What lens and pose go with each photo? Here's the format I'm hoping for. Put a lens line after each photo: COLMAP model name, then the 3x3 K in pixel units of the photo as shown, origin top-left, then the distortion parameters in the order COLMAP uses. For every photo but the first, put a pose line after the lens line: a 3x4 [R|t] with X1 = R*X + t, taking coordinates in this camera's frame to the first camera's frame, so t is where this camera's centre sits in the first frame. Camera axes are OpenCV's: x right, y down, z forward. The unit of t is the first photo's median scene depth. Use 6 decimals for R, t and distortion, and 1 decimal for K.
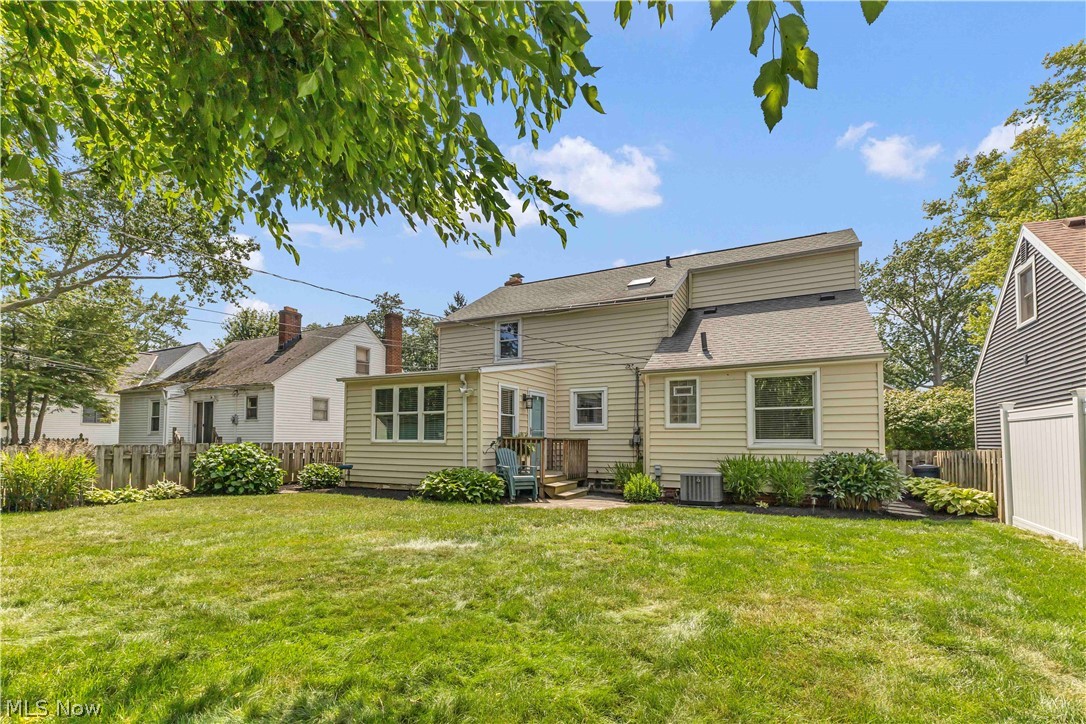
lens RADIAL K [[475.9, 0, 543.7], [0, 475.9, 375.2], [0, 0, 1]] dist [0.000975, 0.000033]
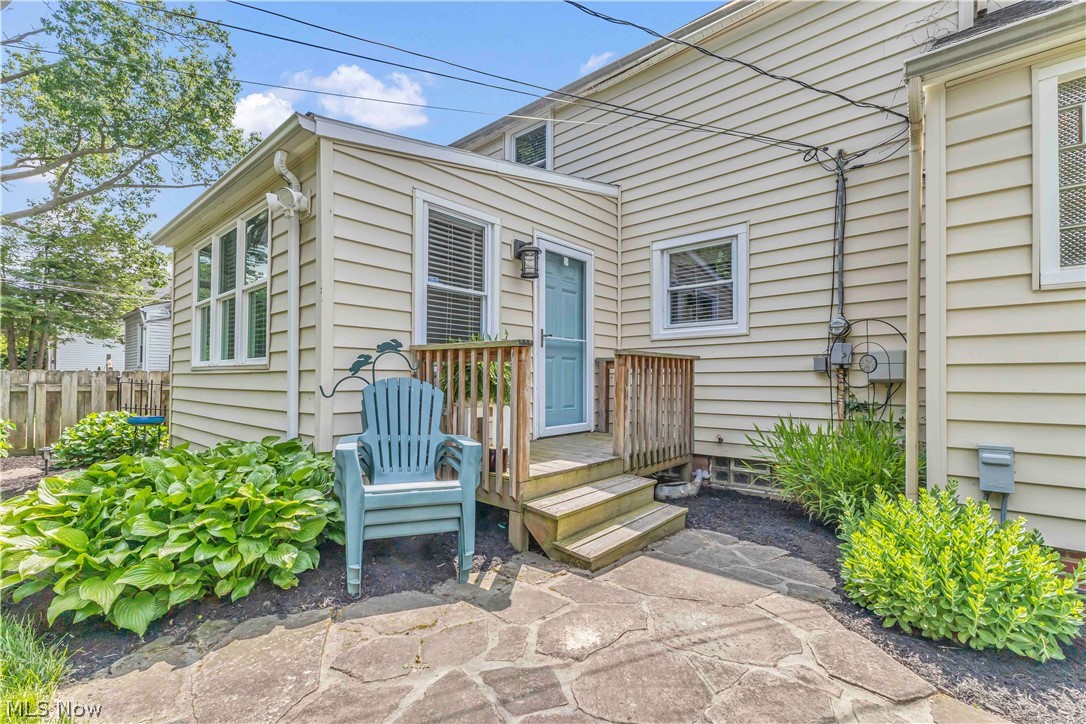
lens RADIAL K [[472.1, 0, 543.0], [0, 472.1, 362.0], [0, 0, 1]] dist [0.001585, 0.000137]
pose [[0.970019, -0.011220, -0.242769, 0.068003], [0.036614, 0.994279, 0.100346, 0.096952], [0.240254, -0.106227, 0.964880, 0.610270]]
